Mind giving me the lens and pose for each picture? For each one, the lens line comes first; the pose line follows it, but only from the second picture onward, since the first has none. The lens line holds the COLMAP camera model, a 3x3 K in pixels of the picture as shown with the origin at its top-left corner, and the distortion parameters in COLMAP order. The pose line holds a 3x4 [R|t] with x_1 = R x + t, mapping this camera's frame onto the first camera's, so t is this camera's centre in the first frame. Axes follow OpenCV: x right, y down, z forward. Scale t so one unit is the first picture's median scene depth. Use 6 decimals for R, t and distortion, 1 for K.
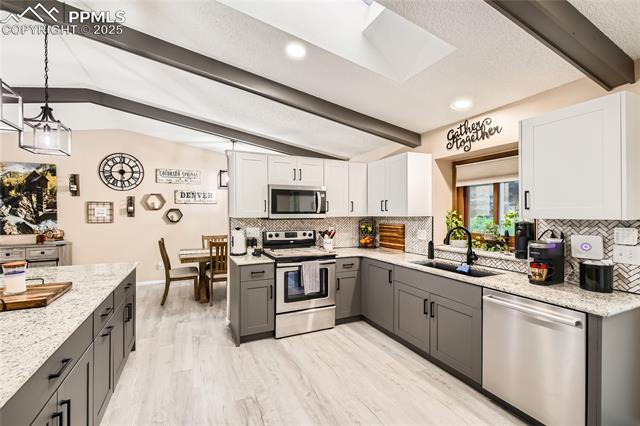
lens RADIAL K [[271.0, 0, 313.7], [0, 271.0, 212.1], [0, 0, 1]] dist [0.005833, -0.000338]
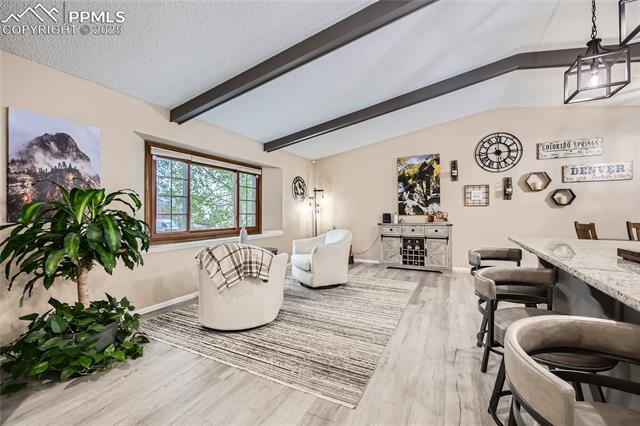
lens RADIAL K [[271.0, 0, 320.5], [0, 271.0, 210.3], [0, 0, 1]] dist [0.005833, -0.000338]
pose [[0.629137, -0.002557, -0.777290, -0.387529], [0.000915, 0.999996, -0.002549, 0.061410], [0.777294, 0.000893, 0.629137, -0.087830]]
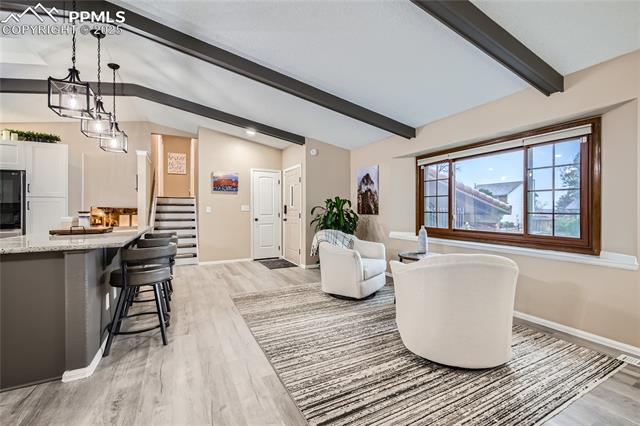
lens RADIAL K [[271.0, 0, 320.3], [0, 271.0, 211.7], [0, 0, 1]] dist [0.005833, -0.000338]
pose [[-0.998898, 0.004312, -0.046730, -0.847558], [0.004153, 0.999985, 0.003501, 0.064505], [0.046745, 0.003303, -0.998901, 0.947826]]
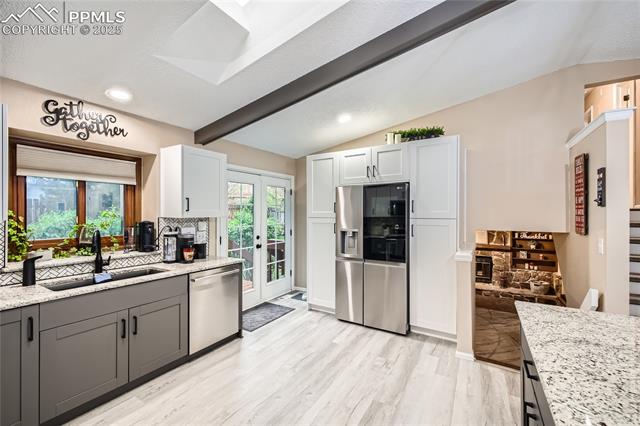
lens RADIAL K [[271.0, 0, 315.7], [0, 271.0, 210.7], [0, 0, 1]] dist [0.005833, -0.000338]
pose [[-0.543429, 0.009681, 0.839399, -0.323436], [0.000104, 0.999934, -0.011465, 0.002169], [-0.839455, -0.006143, -0.543395, 0.528730]]
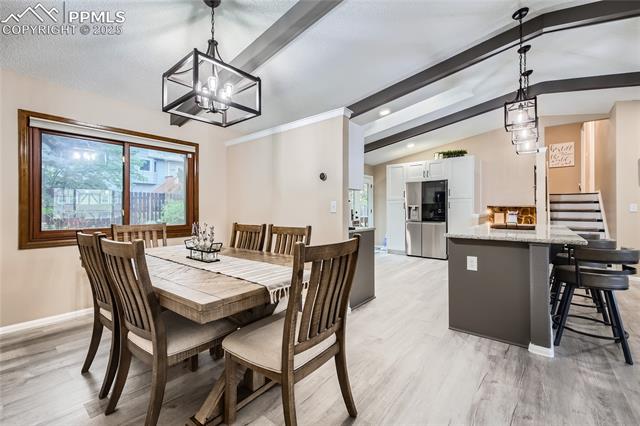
lens RADIAL K [[271.0, 0, 320.8], [0, 271.0, 209.0], [0, 0, 1]] dist [0.005833, -0.000338]
pose [[-0.442676, 0.002185, 0.896679, -0.763432], [-0.000433, 0.999996, -0.002650, 0.064308], [-0.896682, -0.001562, -0.442673, 1.064052]]
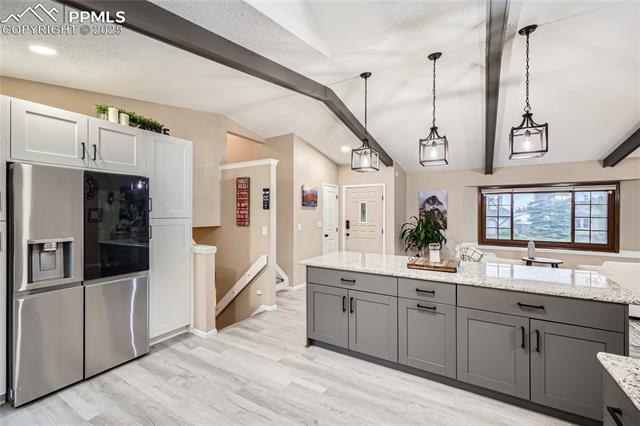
lens RADIAL K [[271.0, 0, 322.3], [0, 271.0, 214.1], [0, 0, 1]] dist [0.005833, -0.000338]
pose [[-0.828141, 0.001904, -0.560517, 0.126673], [0.001294, 0.999998, 0.001484, 0.003166], [0.560519, 0.000504, -0.828142, 0.665331]]
